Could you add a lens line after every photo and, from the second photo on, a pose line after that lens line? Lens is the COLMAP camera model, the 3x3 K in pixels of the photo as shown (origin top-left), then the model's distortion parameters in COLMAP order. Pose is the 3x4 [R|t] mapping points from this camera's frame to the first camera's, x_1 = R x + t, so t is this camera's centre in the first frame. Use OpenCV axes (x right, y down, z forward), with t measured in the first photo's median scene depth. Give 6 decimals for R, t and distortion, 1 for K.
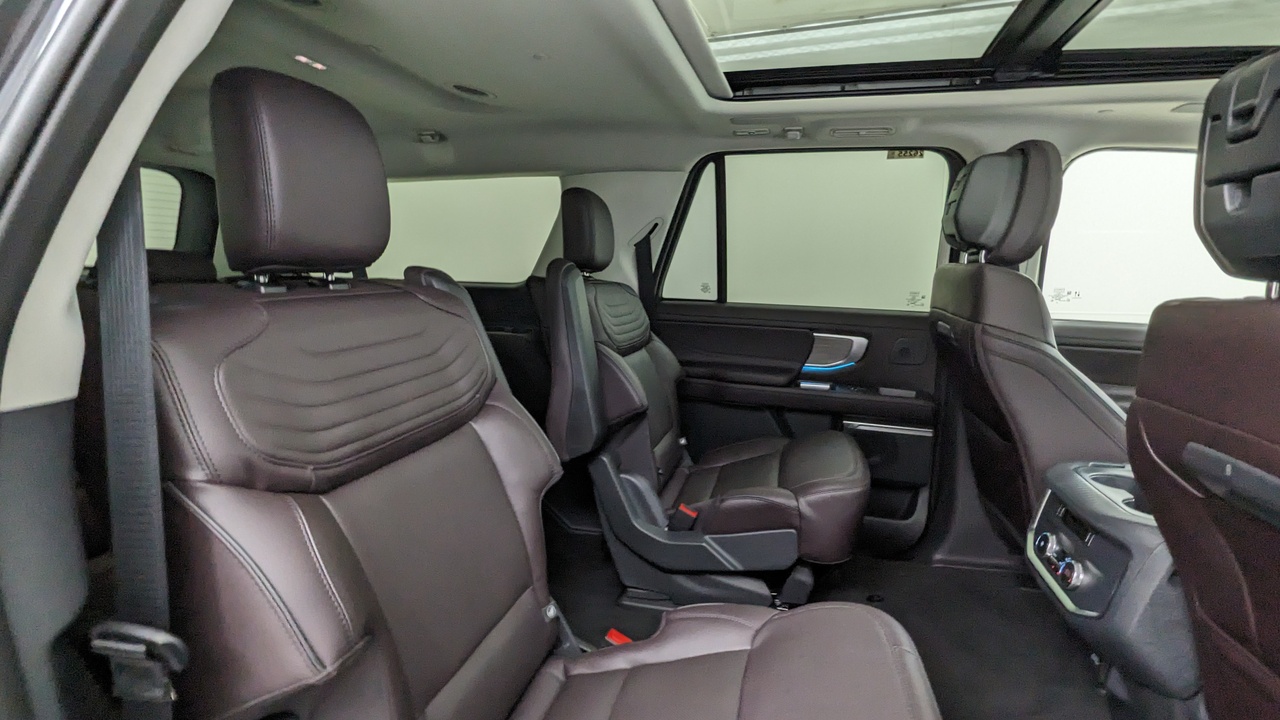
lens RADIAL K [[616.0, 0, 645.0], [0, 616.0, 355.5], [0, 0, 1]] dist [-0.000954, -0.000531]
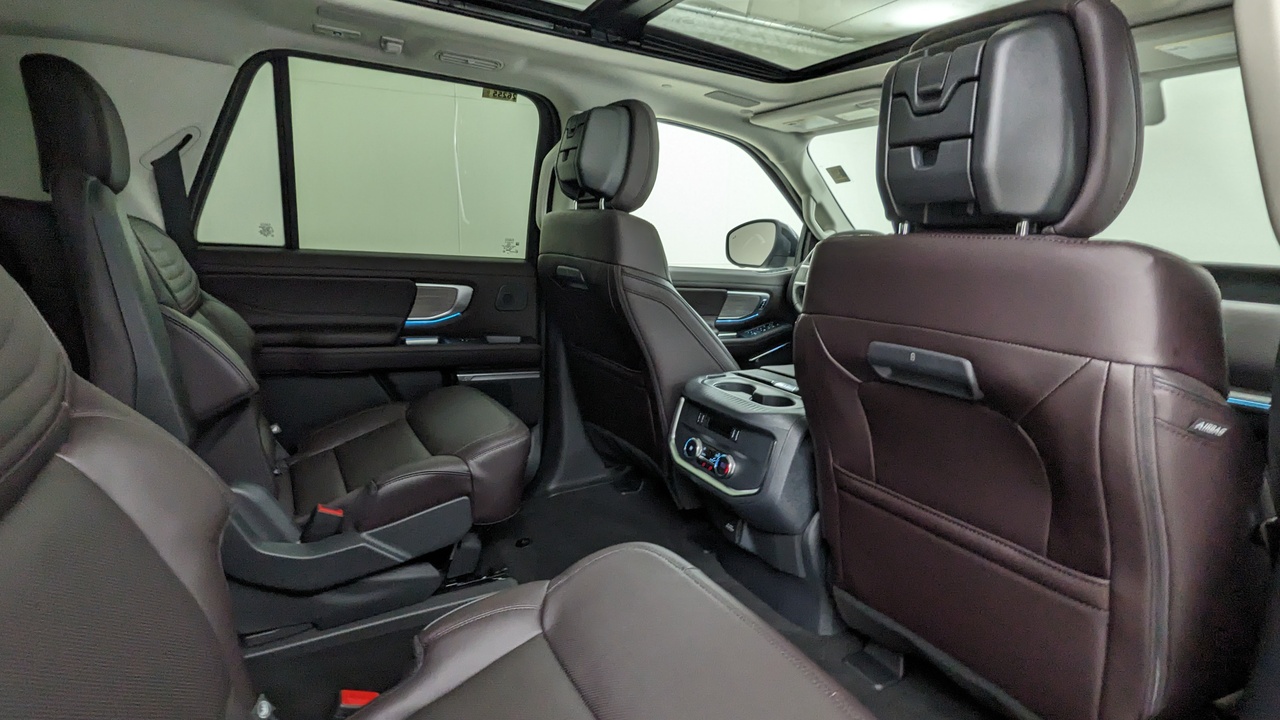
lens RADIAL K [[616.0, 0, 645.0], [0, 616.0, 355.5], [0, 0, 1]] dist [-0.000954, -0.000531]
pose [[0.710478, -0.115937, 0.694103, -0.168075], [0.064850, 0.992925, 0.099470, 0.001520], [-0.700725, -0.025659, 0.712970, 0.157643]]
